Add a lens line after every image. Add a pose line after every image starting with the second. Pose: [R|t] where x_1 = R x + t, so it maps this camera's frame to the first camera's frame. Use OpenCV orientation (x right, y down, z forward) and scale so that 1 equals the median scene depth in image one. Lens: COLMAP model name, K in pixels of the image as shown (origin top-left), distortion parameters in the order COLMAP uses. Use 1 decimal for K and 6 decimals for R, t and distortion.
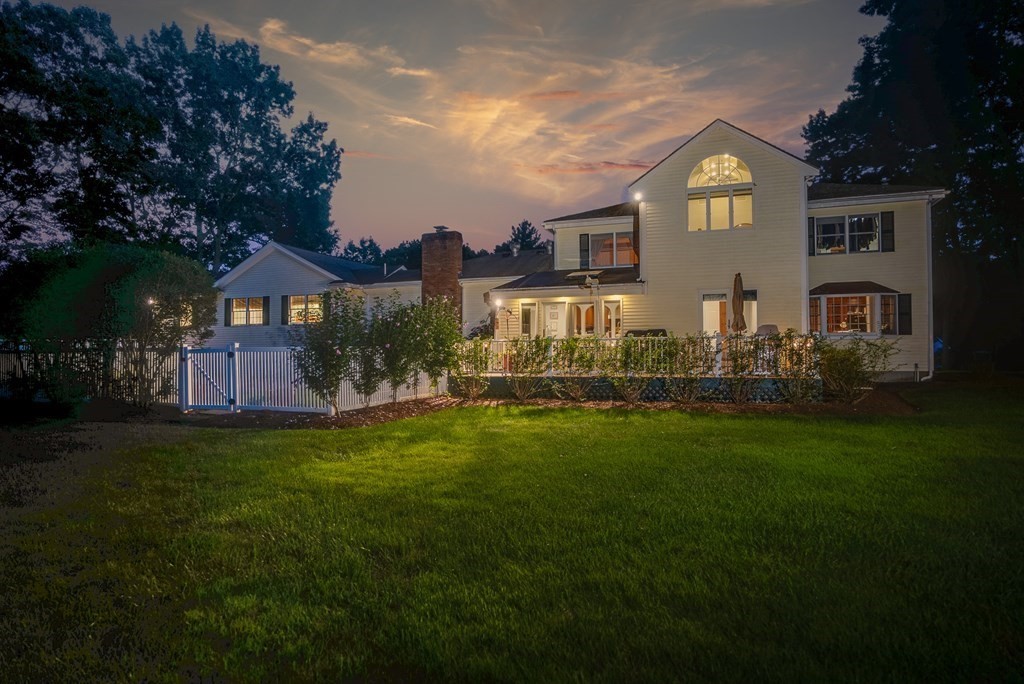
lens RADIAL K [[491.3, 0, 505.6], [0, 491.3, 348.0], [0, 0, 1]] dist [-0.030276, 0.000923]
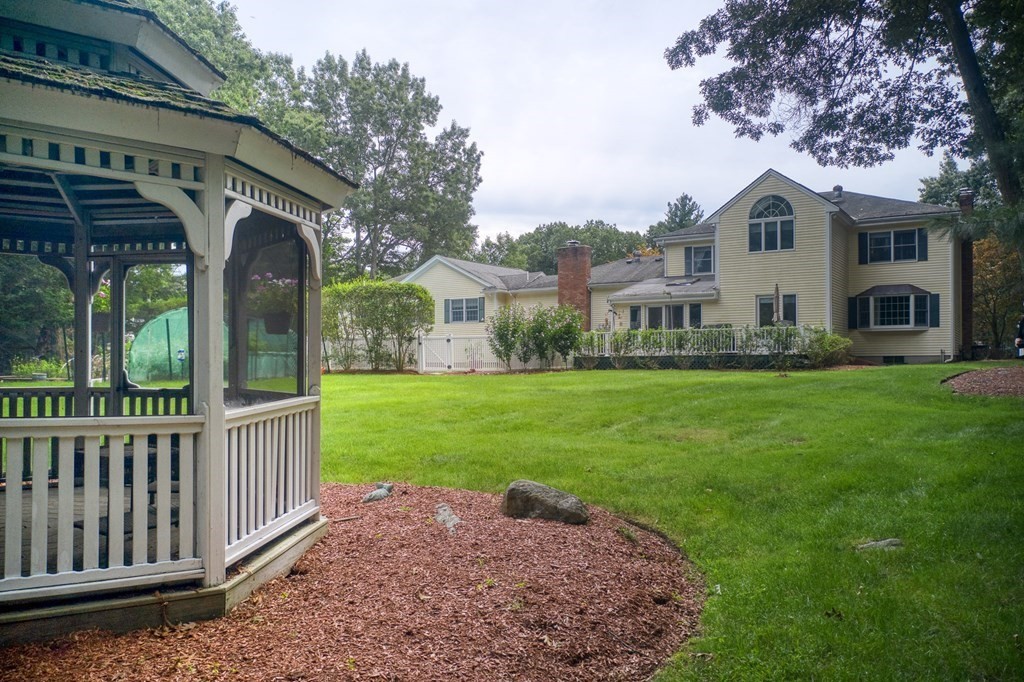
lens RADIAL K [[824.8, 0, 512.0], [0, 824.8, 341.0], [0, 0, 1]] dist [0.000361, 0.000488]
pose [[0.973310, -0.002678, -0.229479, 0.127606], [-0.002680, 0.999731, -0.023034, 0.031030], [0.229479, 0.023034, 0.973041, -0.690475]]
